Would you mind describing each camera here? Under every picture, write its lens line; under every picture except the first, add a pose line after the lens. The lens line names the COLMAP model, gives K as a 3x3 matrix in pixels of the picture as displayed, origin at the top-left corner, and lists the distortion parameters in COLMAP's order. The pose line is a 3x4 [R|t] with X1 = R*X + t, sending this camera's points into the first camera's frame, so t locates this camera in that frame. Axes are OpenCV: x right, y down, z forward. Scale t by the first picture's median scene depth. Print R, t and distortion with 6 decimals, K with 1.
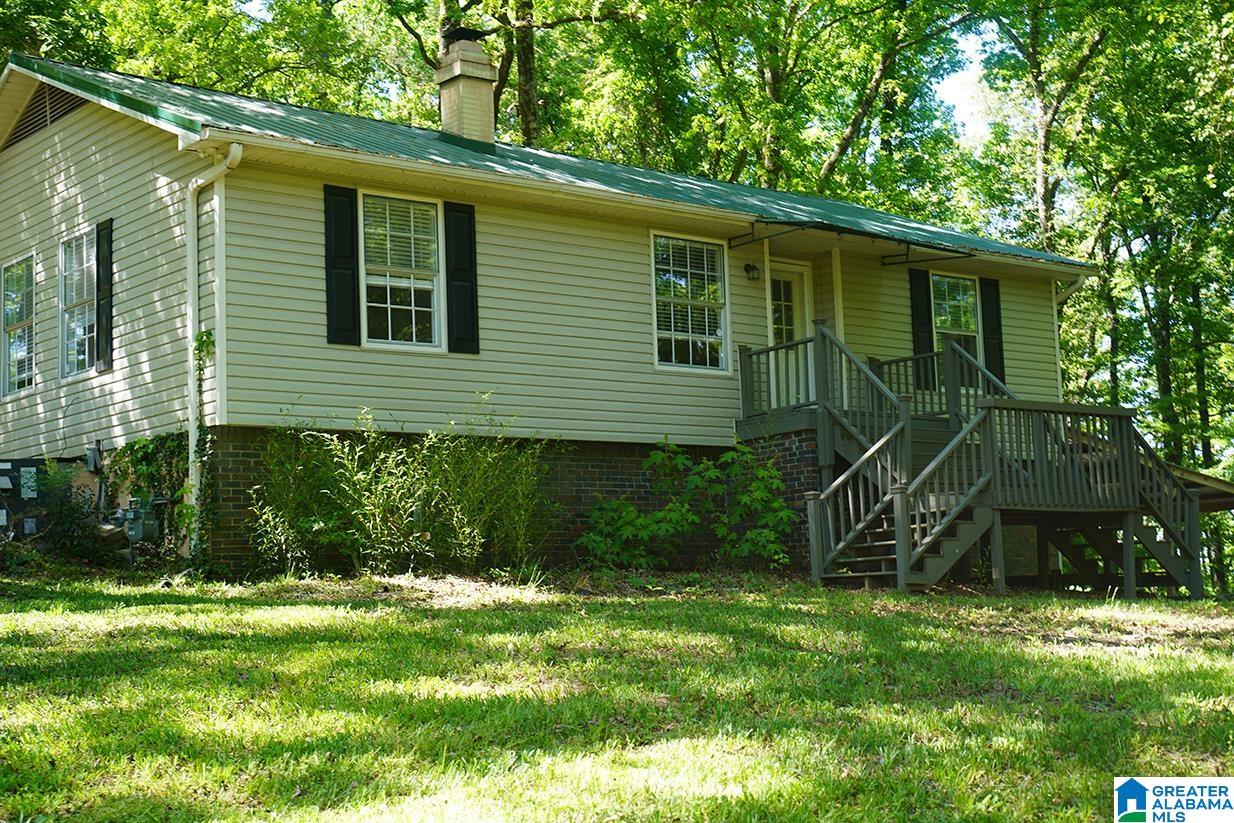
lens RADIAL K [[1814.2, 0, 617.3], [0, 1814.2, 414.6], [0, 0, 1]] dist [0.089624, 0.000000]
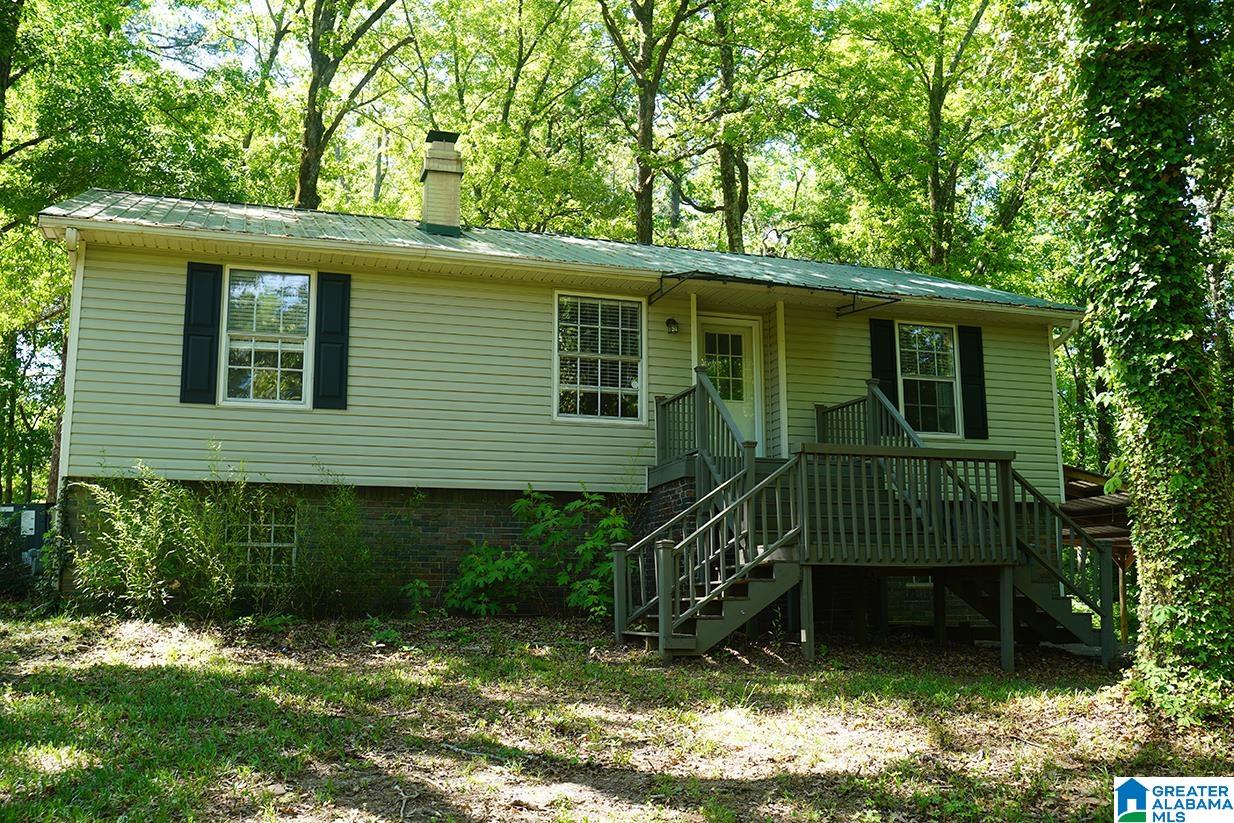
lens RADIAL K [[1144.6, 0, 616.2], [0, 1144.6, 411.8], [0, 0, 1]] dist [-0.040328, 0.000000]
pose [[0.925782, -0.027487, -0.377057, 0.305782], [0.010056, 0.998791, -0.048121, 0.002363], [0.377924, 0.040758, 0.924939, 0.398956]]
